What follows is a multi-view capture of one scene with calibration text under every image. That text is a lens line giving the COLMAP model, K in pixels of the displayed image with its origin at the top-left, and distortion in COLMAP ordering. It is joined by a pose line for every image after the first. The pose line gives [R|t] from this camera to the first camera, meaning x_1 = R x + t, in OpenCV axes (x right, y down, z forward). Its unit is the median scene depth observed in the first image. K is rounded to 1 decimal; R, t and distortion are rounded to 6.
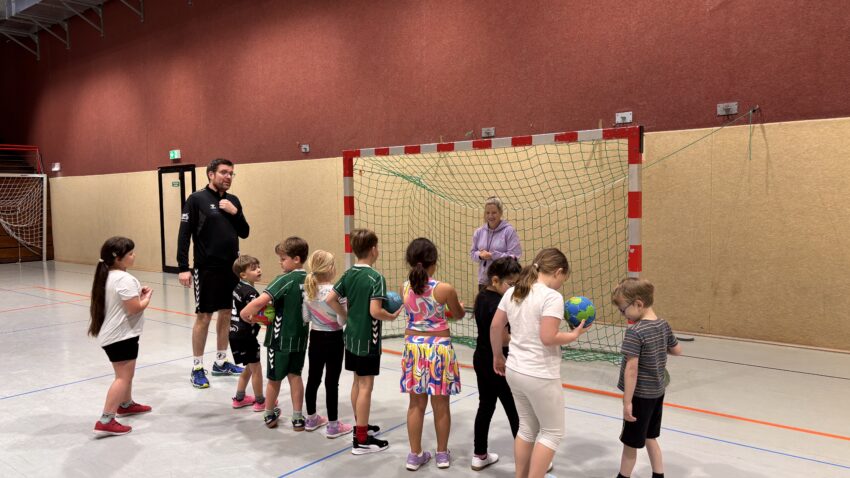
lens RADIAL K [[649.0, 0, 421.6], [0, 649.0, 238.5], [0, 0, 1]] dist [0.058192, -0.013759]
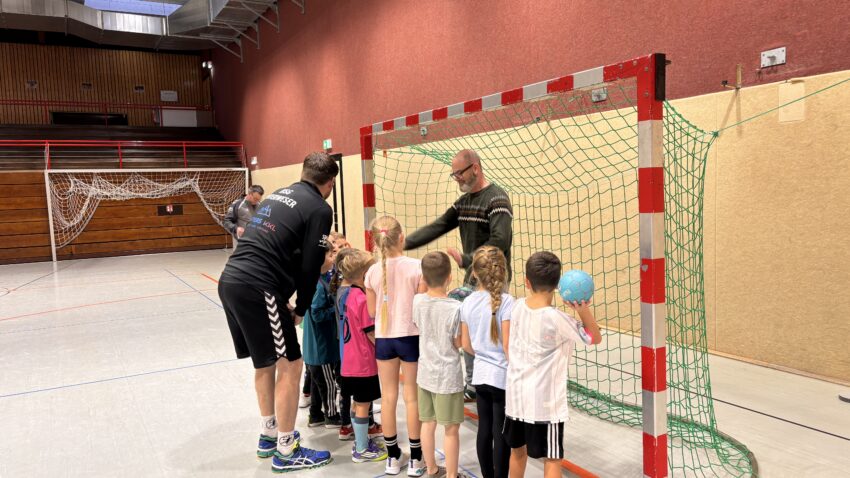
lens RADIAL K [[649.0, 0, 428.0], [0, 649.0, 242.1], [0, 0, 1]] dist [0.058192, -0.013759]
pose [[0.936556, 0.014022, -0.350237, 0.138928], [-0.005069, 0.999637, 0.026466, -0.007678], [0.350481, -0.023012, 0.936287, 0.151642]]
